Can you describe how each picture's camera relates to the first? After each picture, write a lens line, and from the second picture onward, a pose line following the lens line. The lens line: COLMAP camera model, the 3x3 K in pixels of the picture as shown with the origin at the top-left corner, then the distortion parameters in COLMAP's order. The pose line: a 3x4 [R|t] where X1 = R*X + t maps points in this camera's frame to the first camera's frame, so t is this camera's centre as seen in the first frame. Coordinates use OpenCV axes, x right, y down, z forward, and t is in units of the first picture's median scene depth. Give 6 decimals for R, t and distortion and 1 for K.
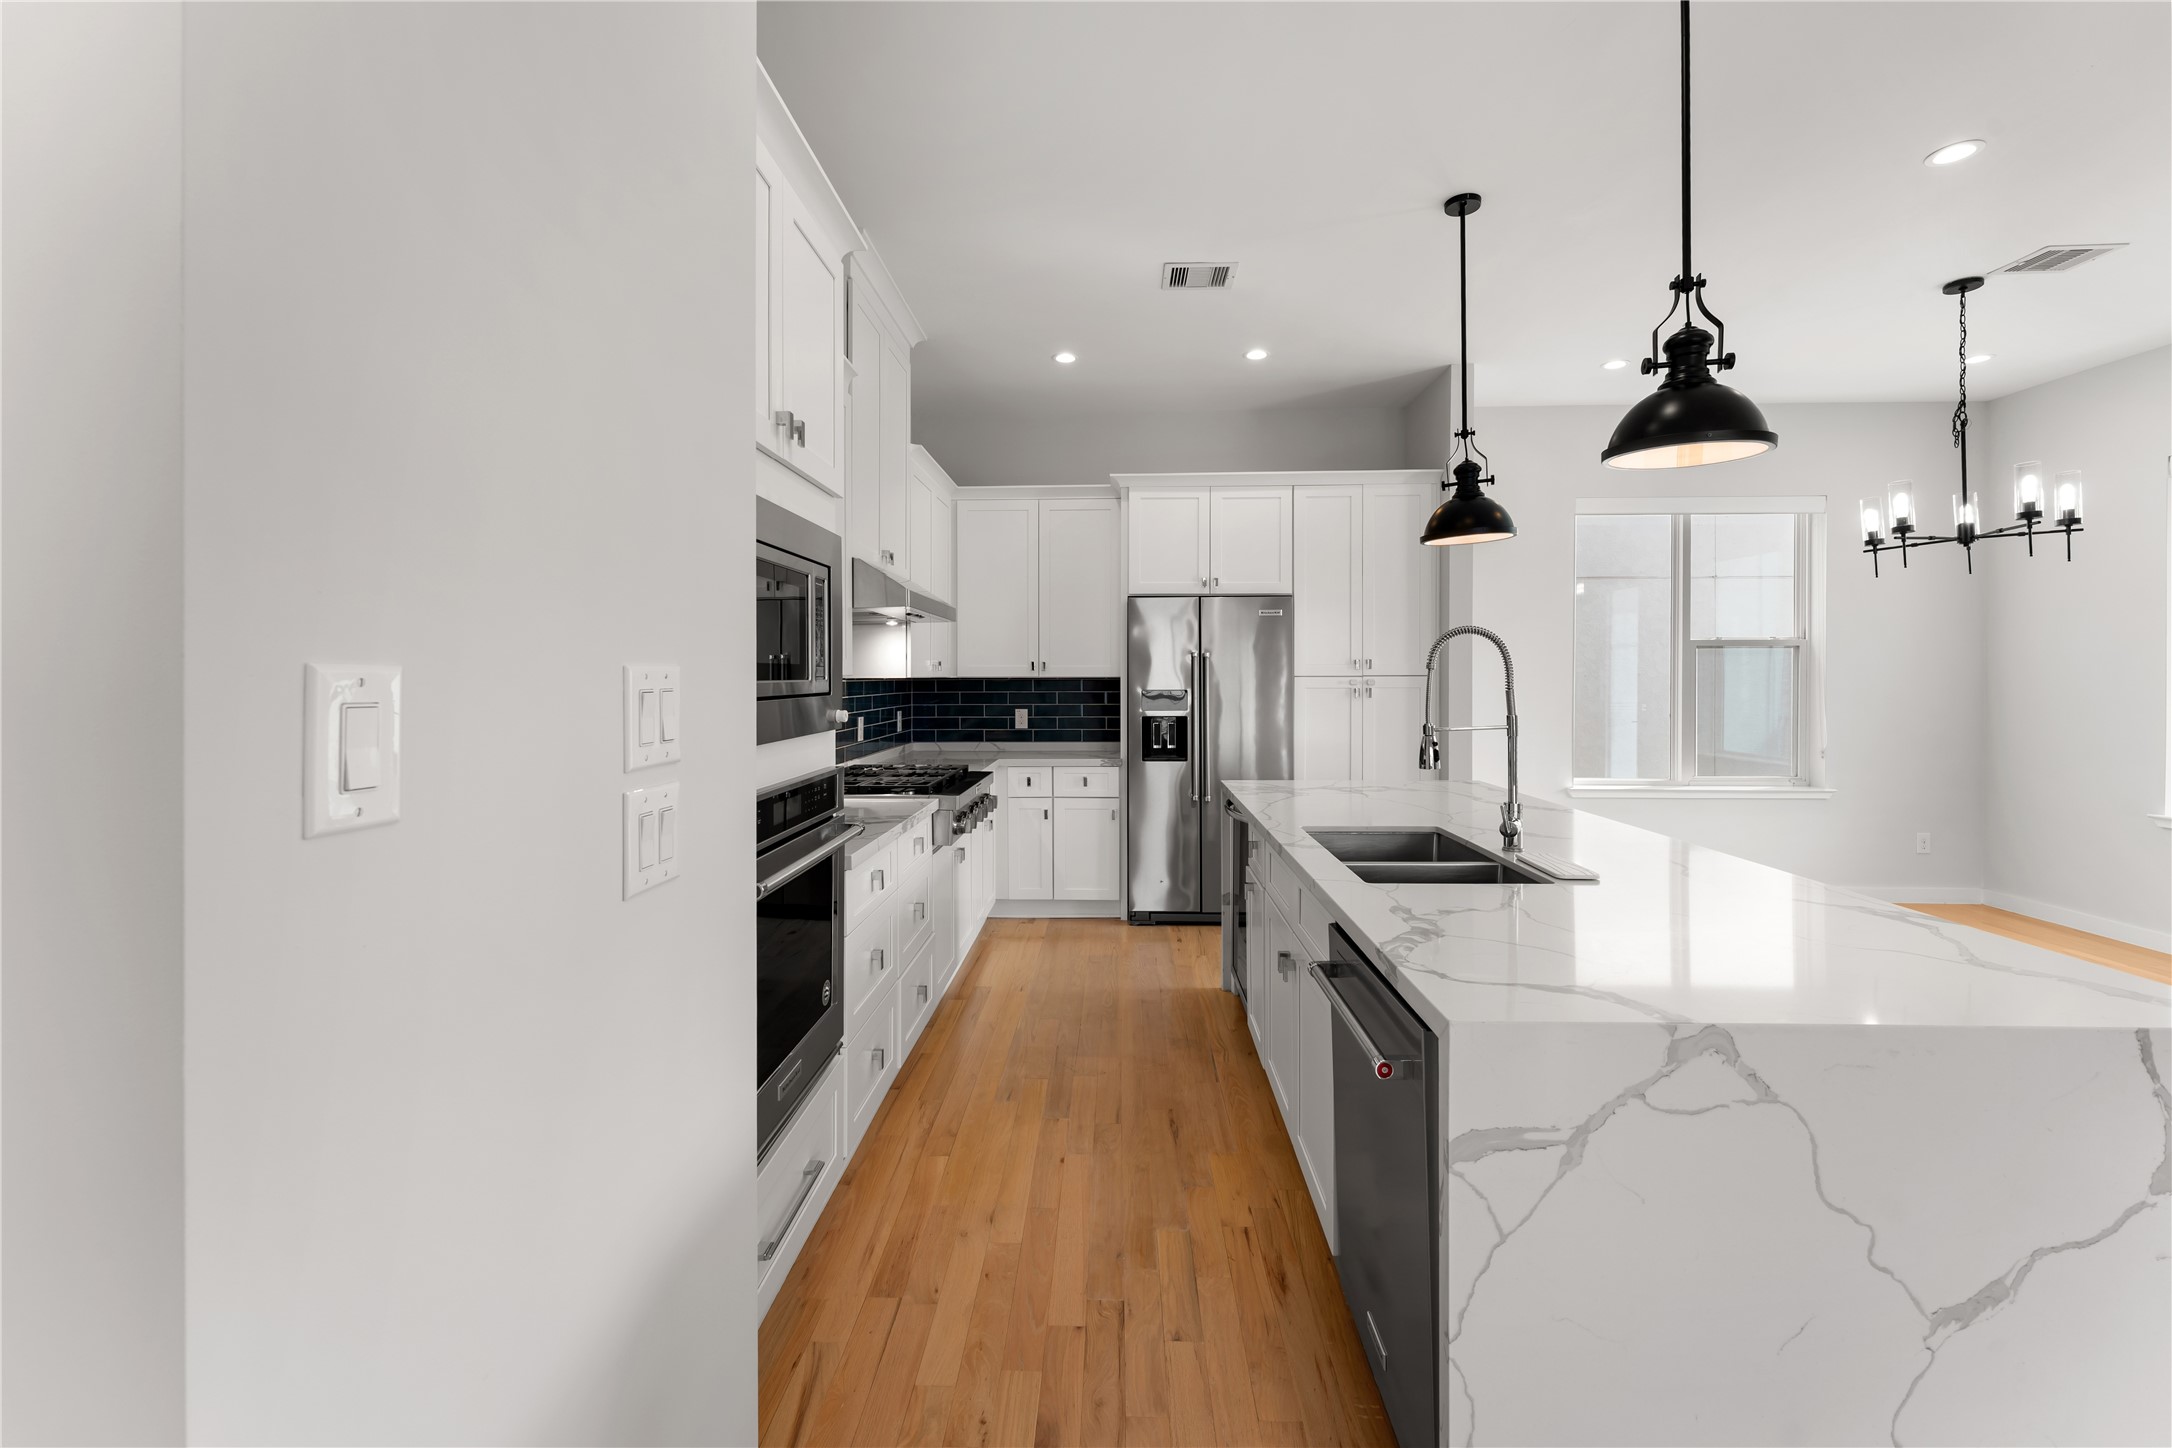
lens RADIAL K [[891.8, 0, 1080.7], [0, 891.8, 682.5], [0, 0, 1]] dist [-0.000285, -0.000512]
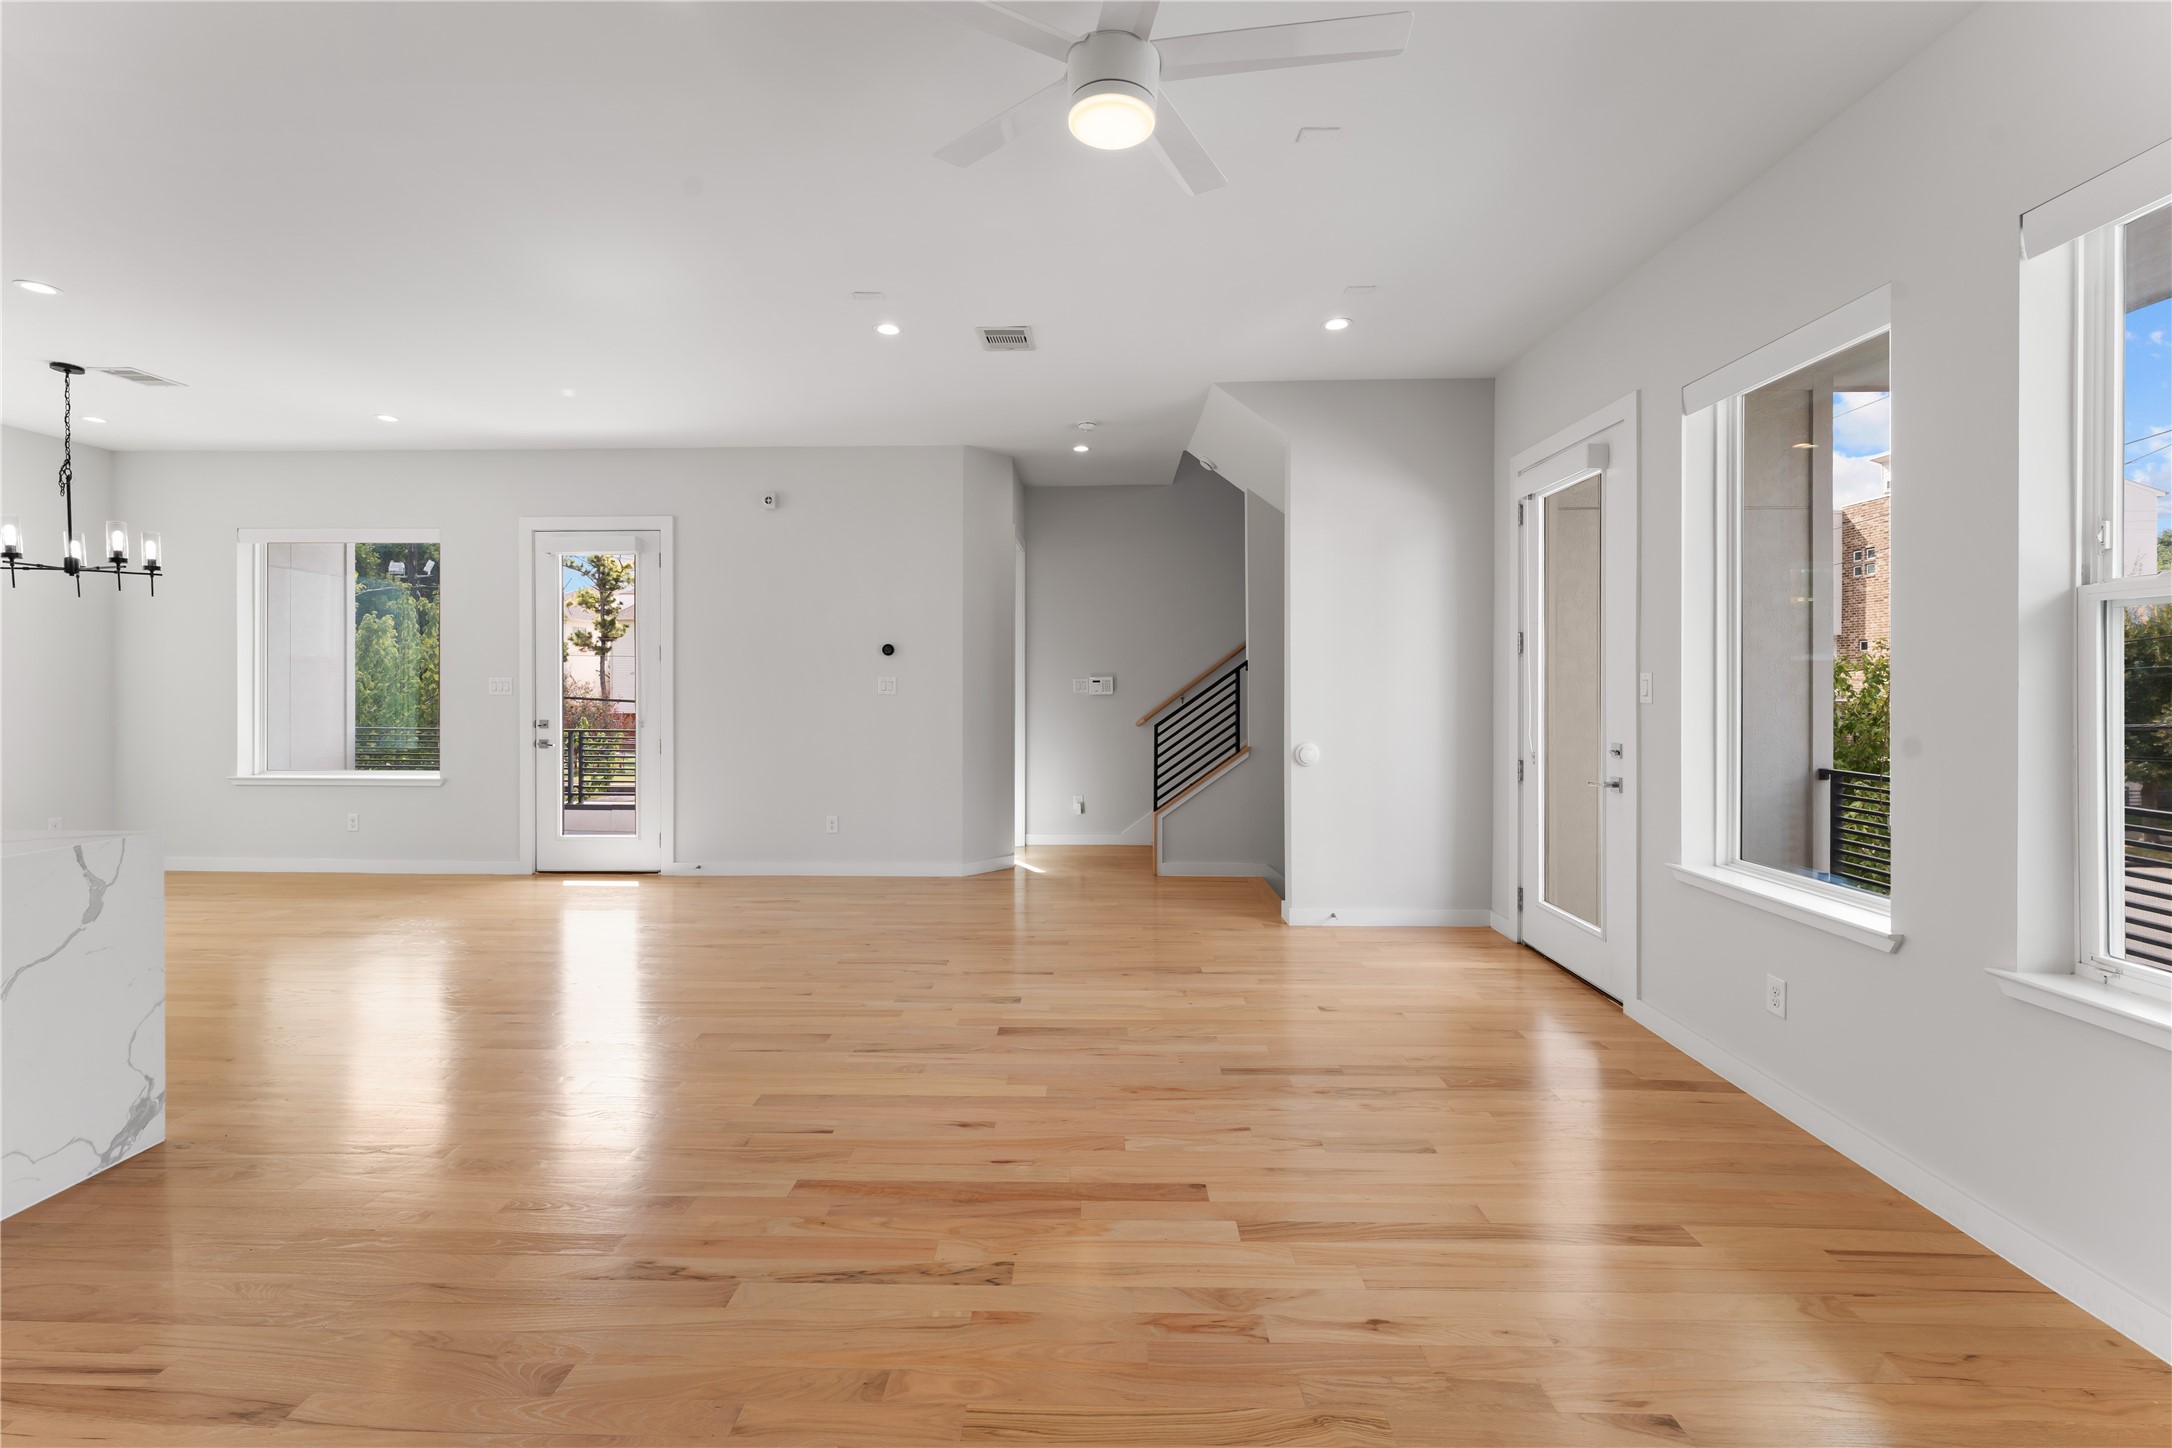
lens RADIAL K [[883.7, 0, 1076.6], [0, 883.7, 687.0], [0, 0, 1]] dist [-0.000412, 0.000212]
pose [[-0.014628, -0.003748, 0.999886, -0.244123], [0.005073, 0.999980, 0.003823, 0.006533], [-0.999880, 0.005128, -0.014608, -0.352938]]
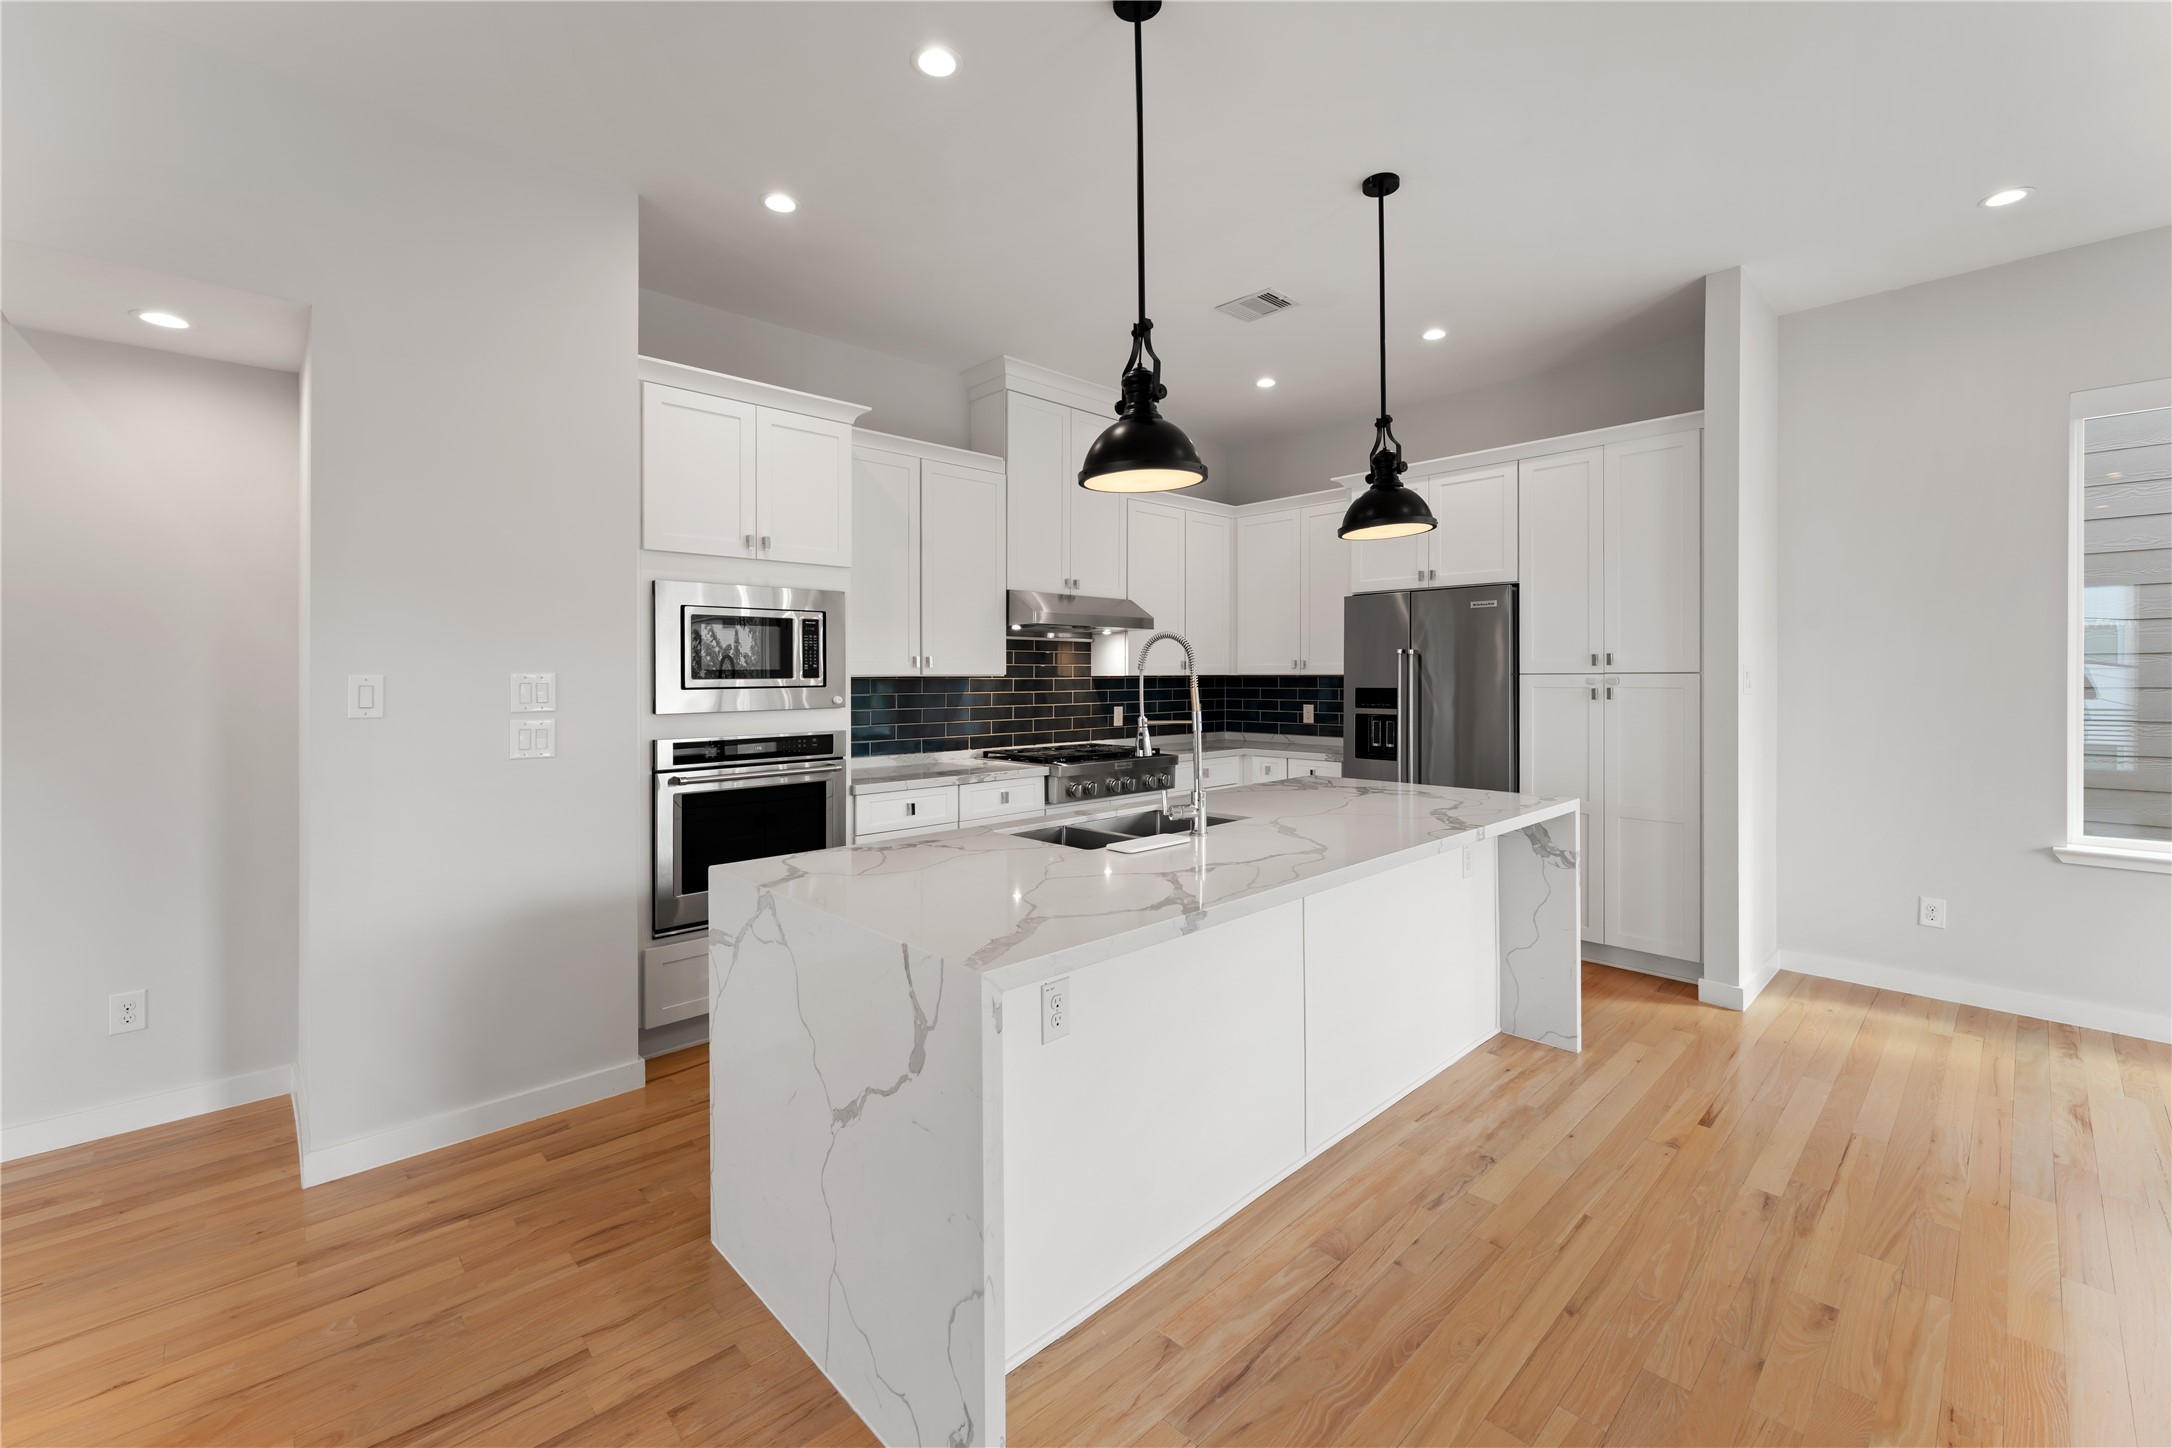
lens RADIAL K [[891.8, 0, 1080.7], [0, 891.8, 682.5], [0, 0, 1]] dist [-0.000285, -0.000512]
pose [[0.718728, 0.006280, -0.695263, 0.624801], [-0.003182, 0.999978, 0.005743, -0.002652], [0.695284, -0.001915, 0.718733, 0.061565]]
